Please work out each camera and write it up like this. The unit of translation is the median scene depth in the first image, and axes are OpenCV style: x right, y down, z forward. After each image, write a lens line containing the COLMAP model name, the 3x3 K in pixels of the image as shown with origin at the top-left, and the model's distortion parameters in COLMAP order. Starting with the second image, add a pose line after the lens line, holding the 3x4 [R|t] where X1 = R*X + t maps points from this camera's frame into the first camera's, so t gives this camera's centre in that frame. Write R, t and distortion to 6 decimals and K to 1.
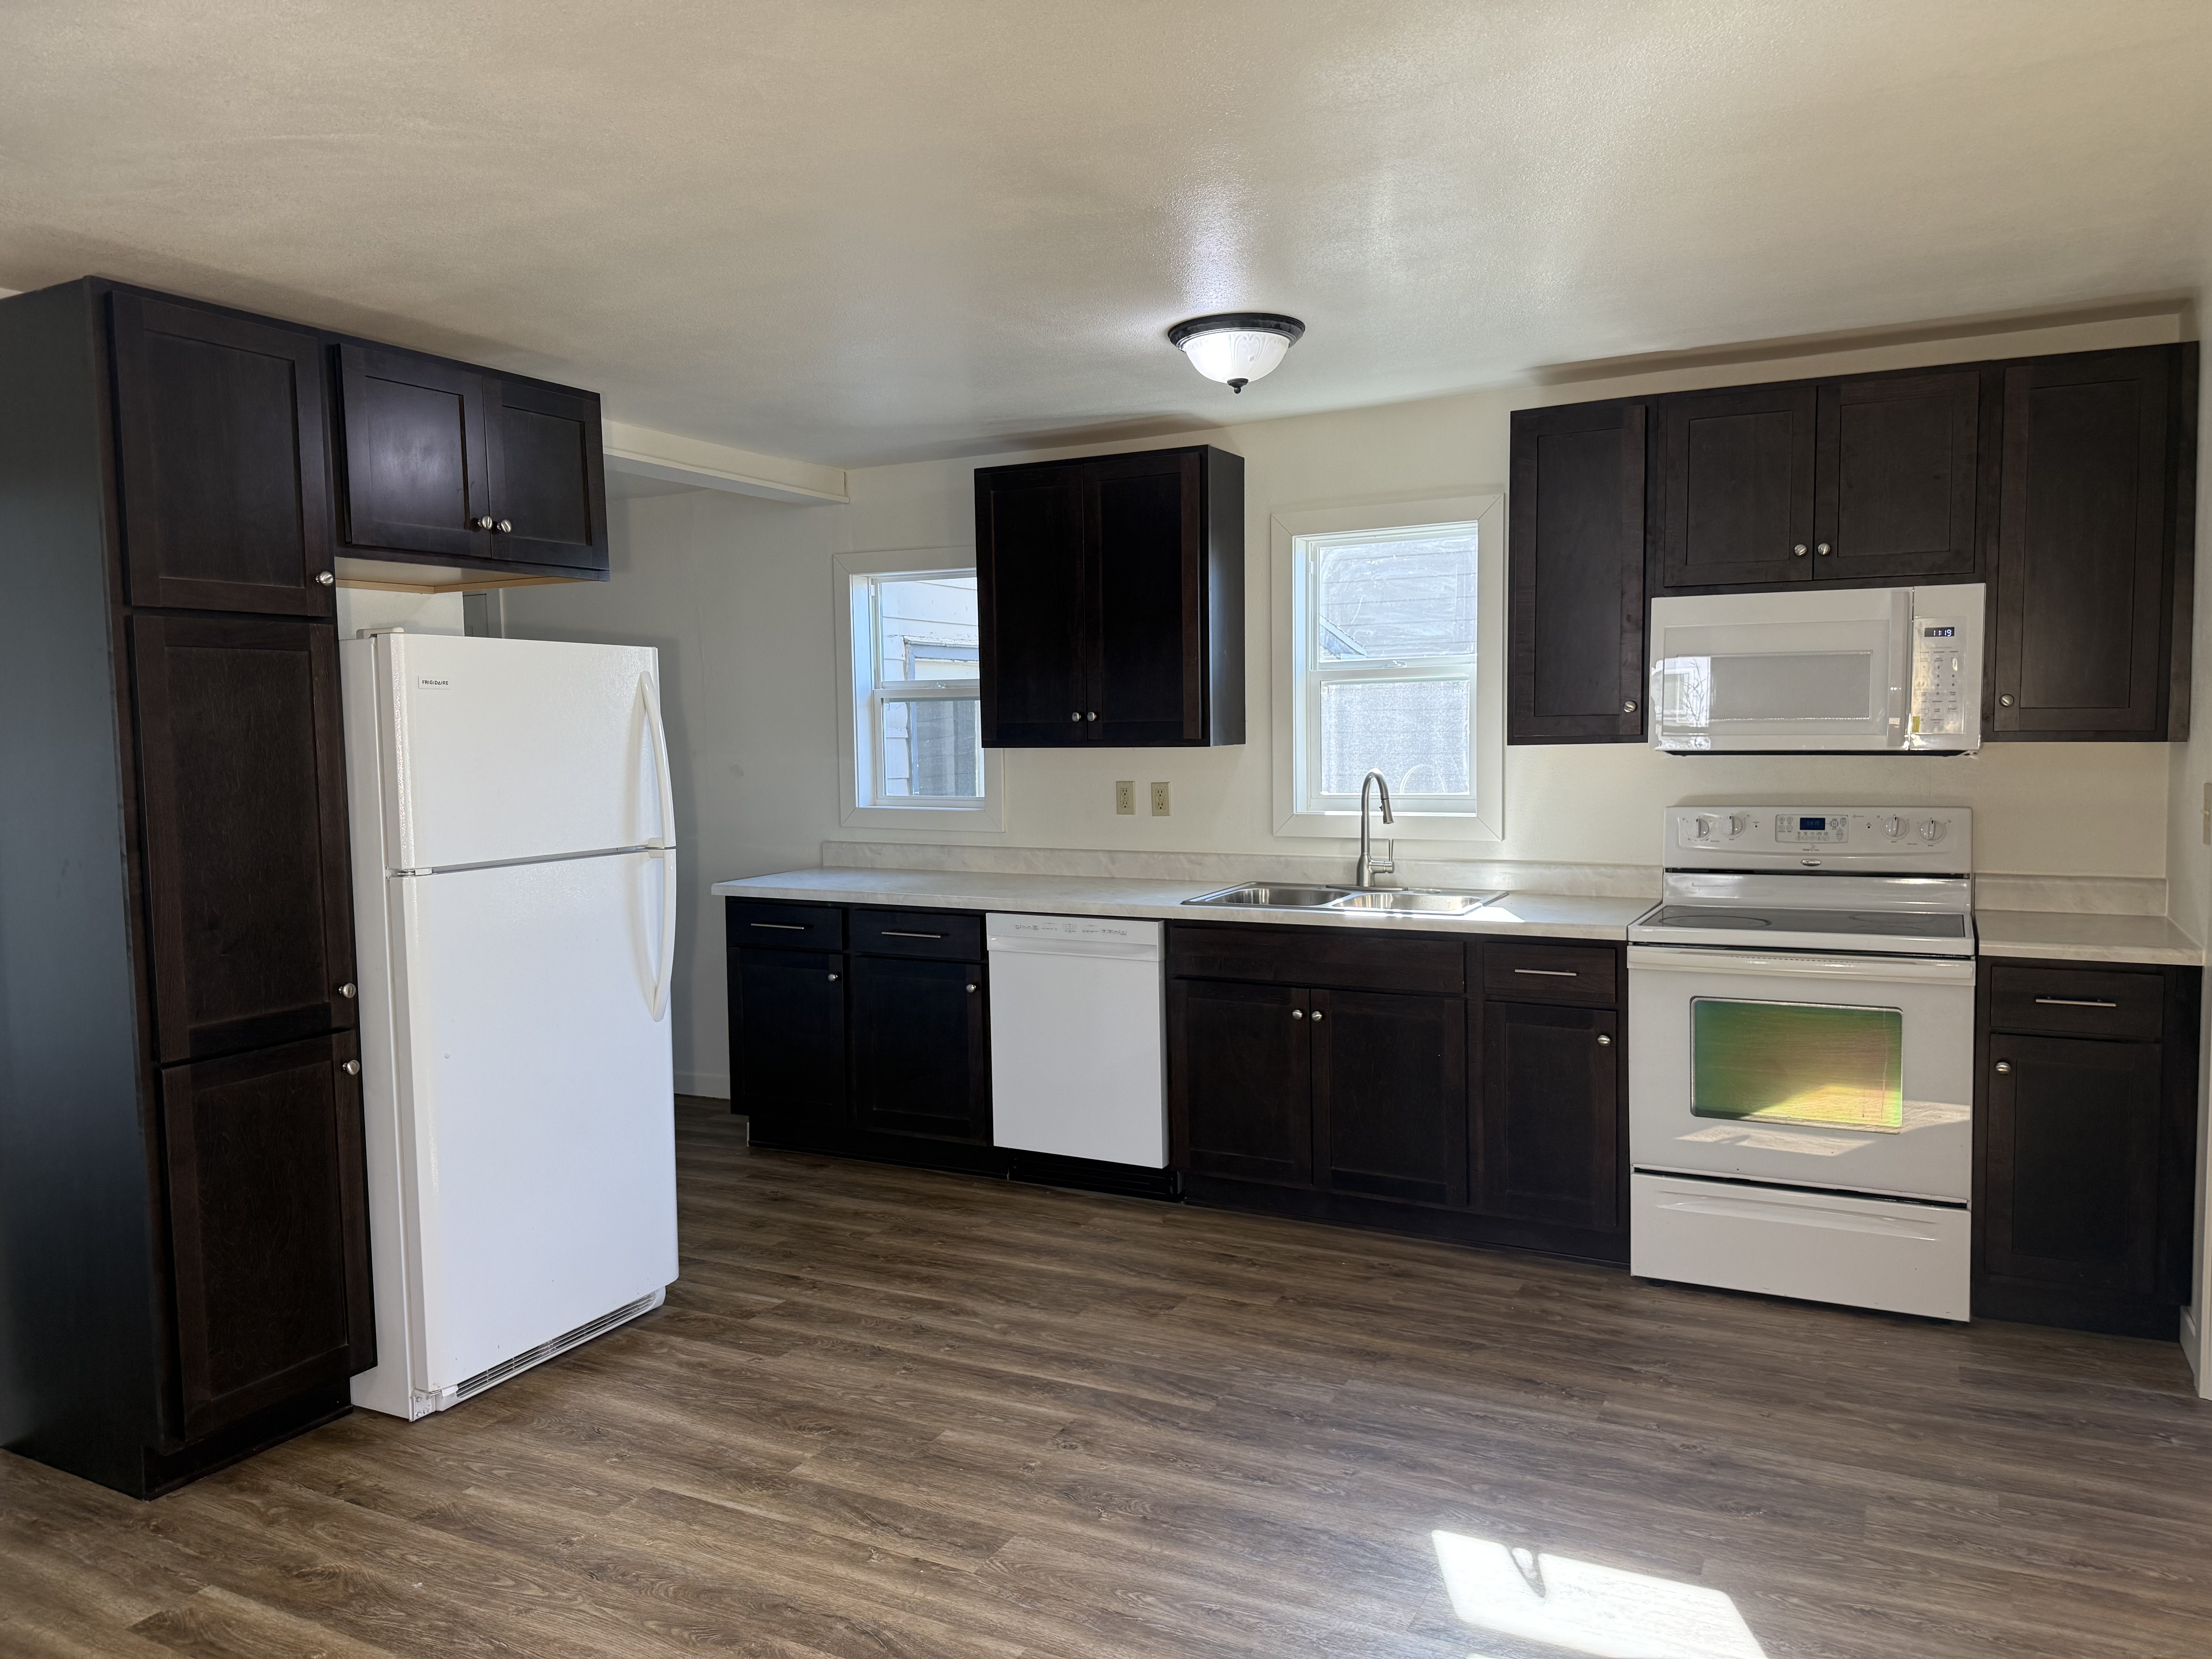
lens RADIAL K [[1583.9, 0, 1109.4], [0, 1583.9, 834.3], [0, 0, 1]] dist [-0.003438, -0.002611]
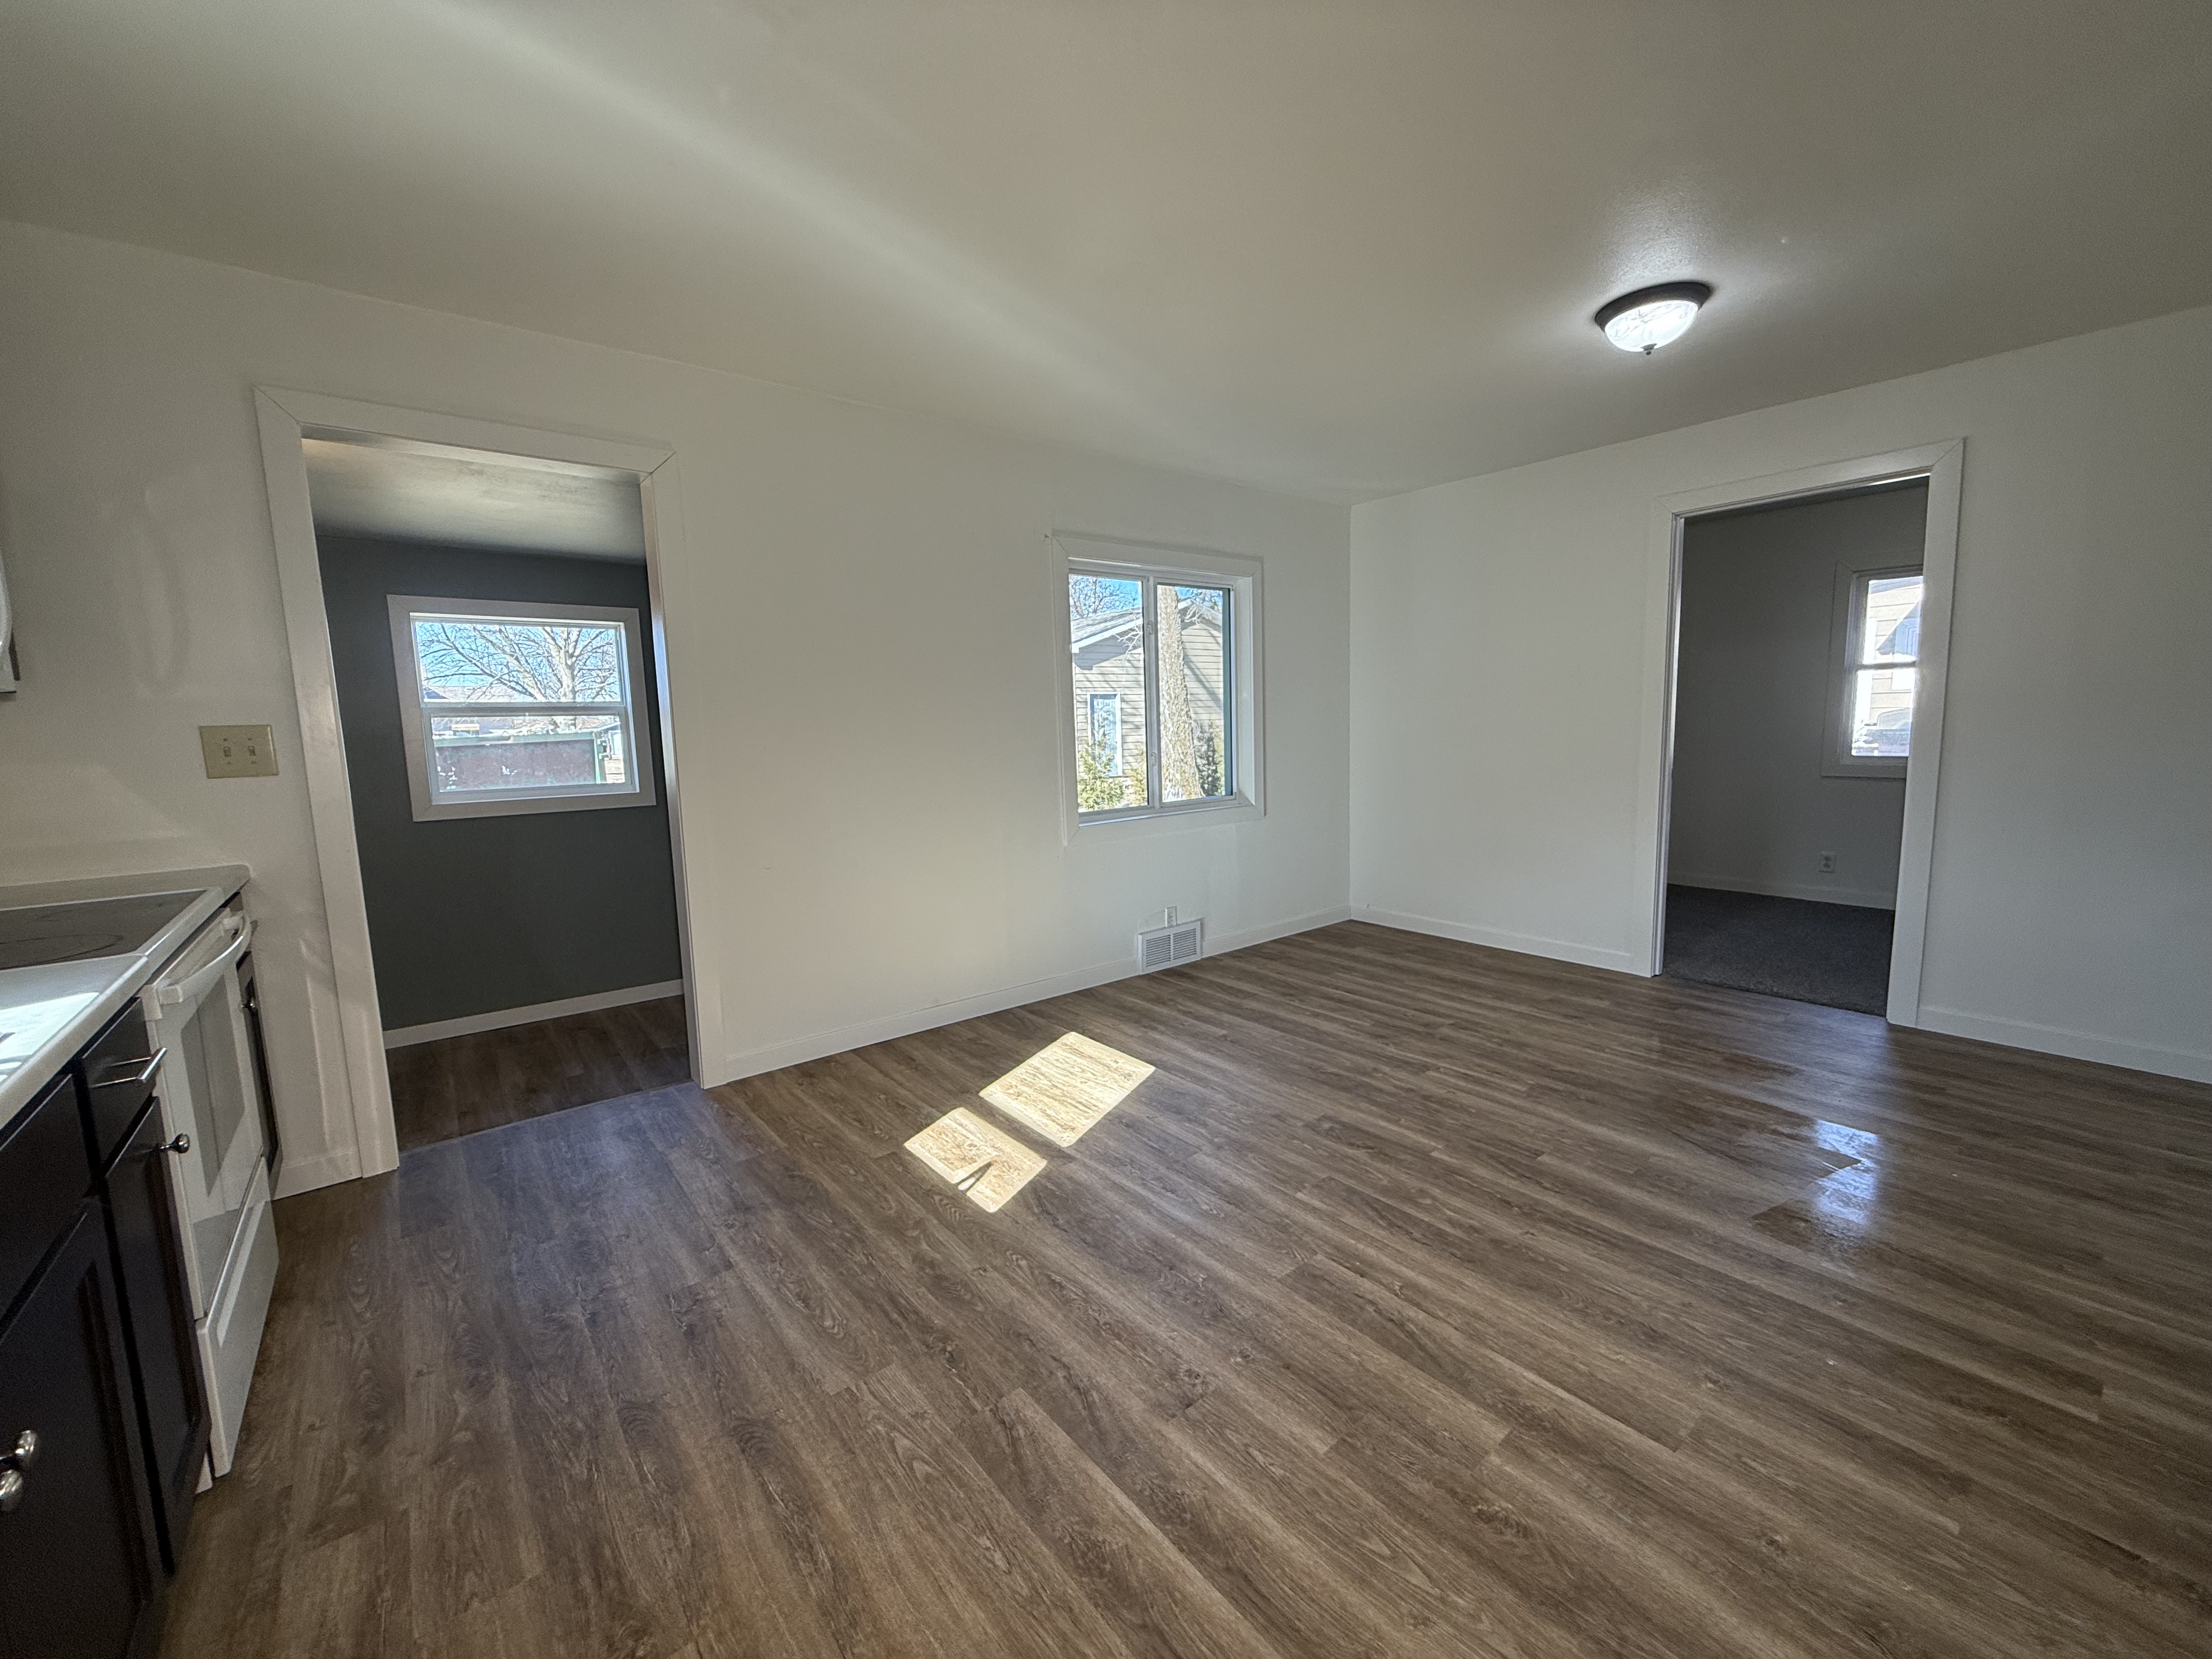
lens RADIAL K [[887.6, 0, 1105.4], [0, 887.6, 827.1], [0, 0, 1]] dist [0.000529, 0.000064]
pose [[-0.917066, -0.006571, 0.398681, -0.200529], [0.071805, 0.980797, 0.181333, -0.034826], [-0.392217, 0.194922, -0.898984, 1.544113]]
